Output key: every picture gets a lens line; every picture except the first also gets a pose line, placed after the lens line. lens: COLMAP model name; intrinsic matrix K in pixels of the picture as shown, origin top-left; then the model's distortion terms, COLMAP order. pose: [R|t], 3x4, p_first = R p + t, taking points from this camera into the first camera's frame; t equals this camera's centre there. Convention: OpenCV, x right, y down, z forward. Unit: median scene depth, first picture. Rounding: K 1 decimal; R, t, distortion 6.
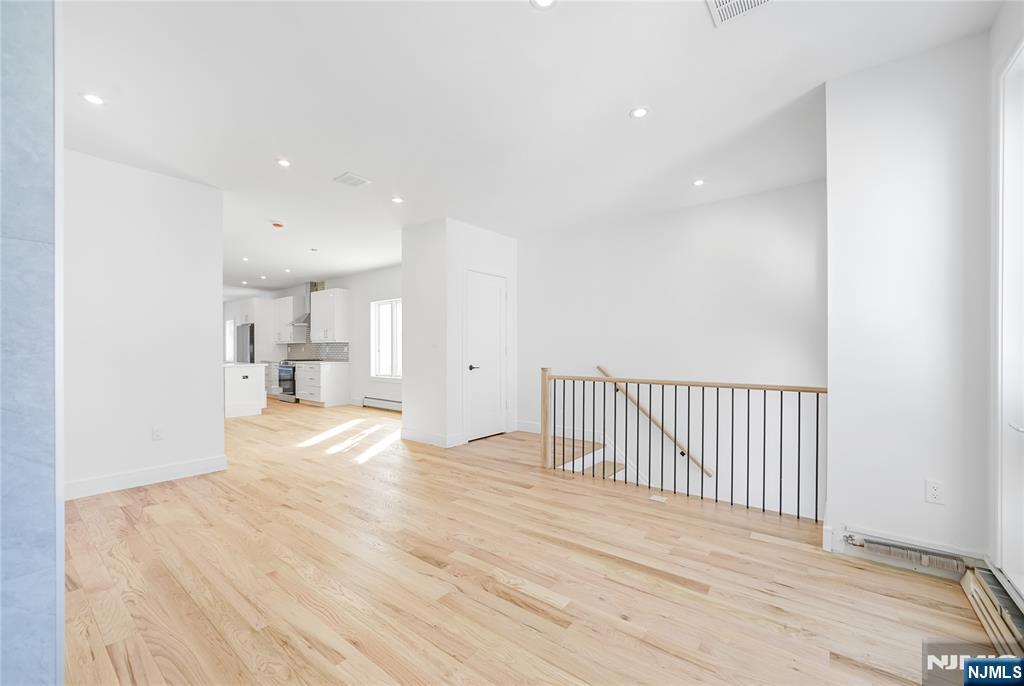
lens RADIAL K [[417.2, 0, 513.1], [0, 417.2, 350.4], [0, 0, 1]] dist [-0.011279, 0.002931]
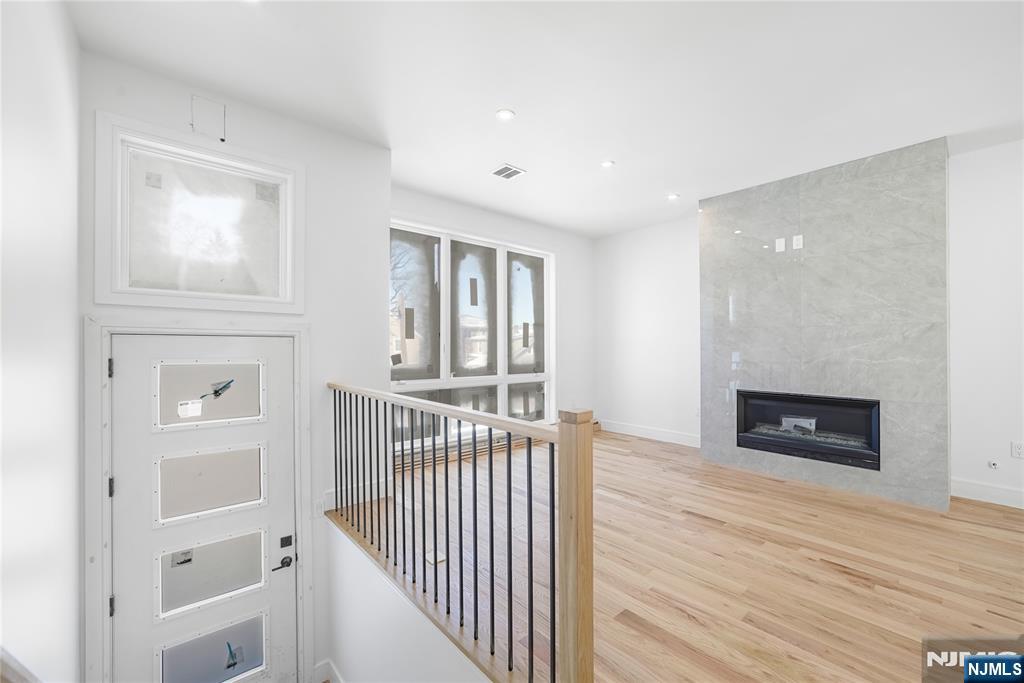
lens RADIAL K [[417.2, 0, 510.5], [0, 417.2, 342.8], [0, 0, 1]] dist [-0.011279, 0.002931]
pose [[-0.981811, 0.003494, 0.189830, 0.131661], [0.002206, 0.999973, -0.006993, -0.018234], [-0.189849, -0.006447, -0.981792, 2.510617]]
